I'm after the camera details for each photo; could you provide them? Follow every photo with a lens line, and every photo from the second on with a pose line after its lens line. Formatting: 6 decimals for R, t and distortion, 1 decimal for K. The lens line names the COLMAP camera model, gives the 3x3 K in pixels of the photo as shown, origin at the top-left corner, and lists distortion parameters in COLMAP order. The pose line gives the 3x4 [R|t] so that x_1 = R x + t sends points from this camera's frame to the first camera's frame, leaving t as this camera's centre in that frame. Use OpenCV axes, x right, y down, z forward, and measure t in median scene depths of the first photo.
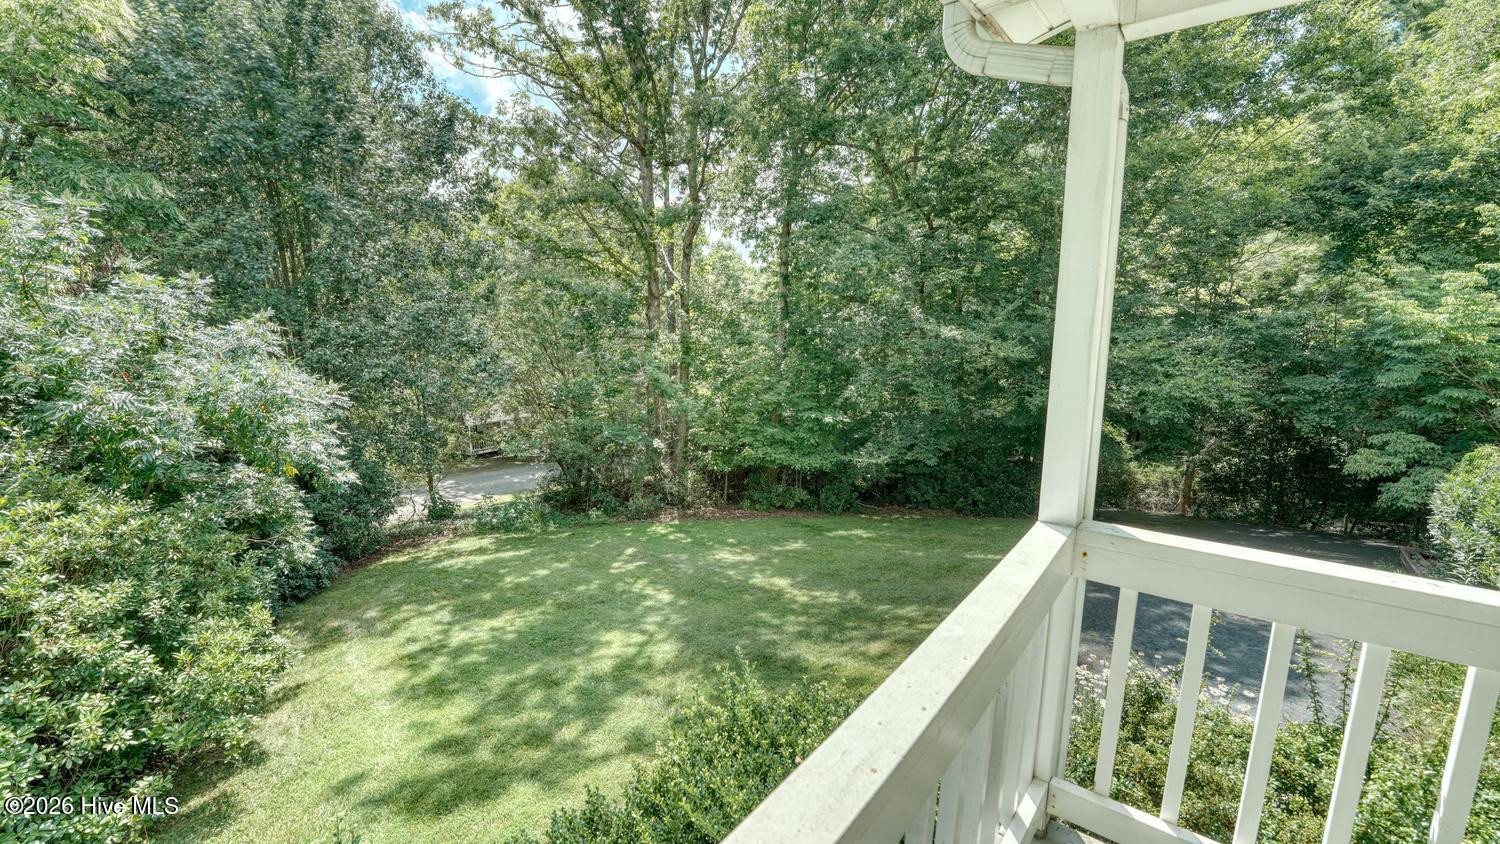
lens RADIAL K [[605.3, 0, 748.3], [0, 605.3, 421.7], [0, 0, 1]] dist [-0.029769, 0.000012]
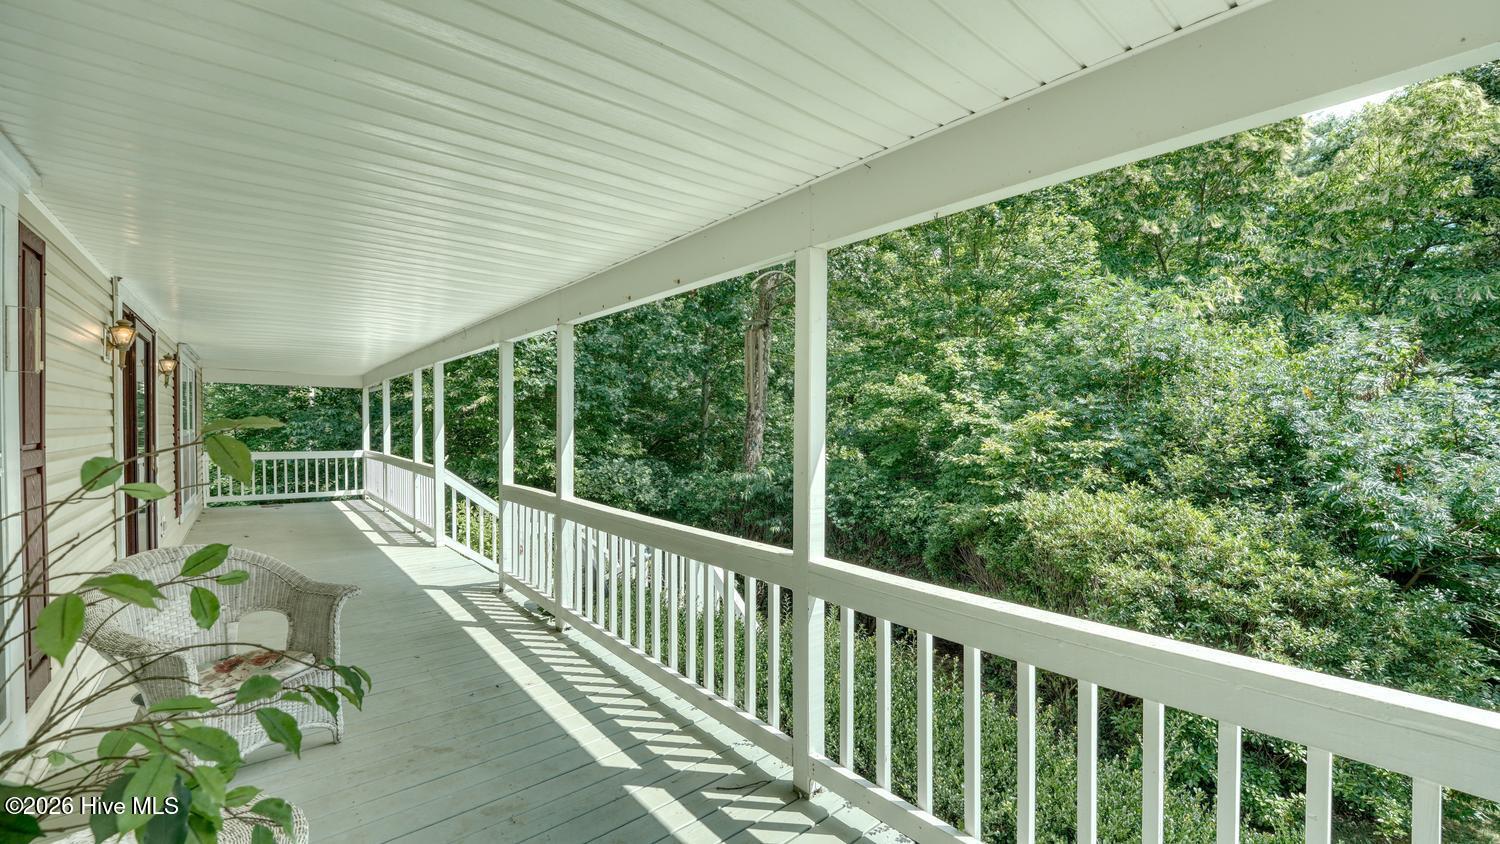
lens RADIAL K [[605.3, 0, 748.3], [0, 605.3, 421.7], [0, 0, 1]] dist [-0.029769, 0.000012]
pose [[-0.198795, -0.007245, -0.980014, 0.325068], [-0.157602, 0.987194, 0.024672, 0.002148], [0.967286, 0.159357, -0.197391, -0.006416]]
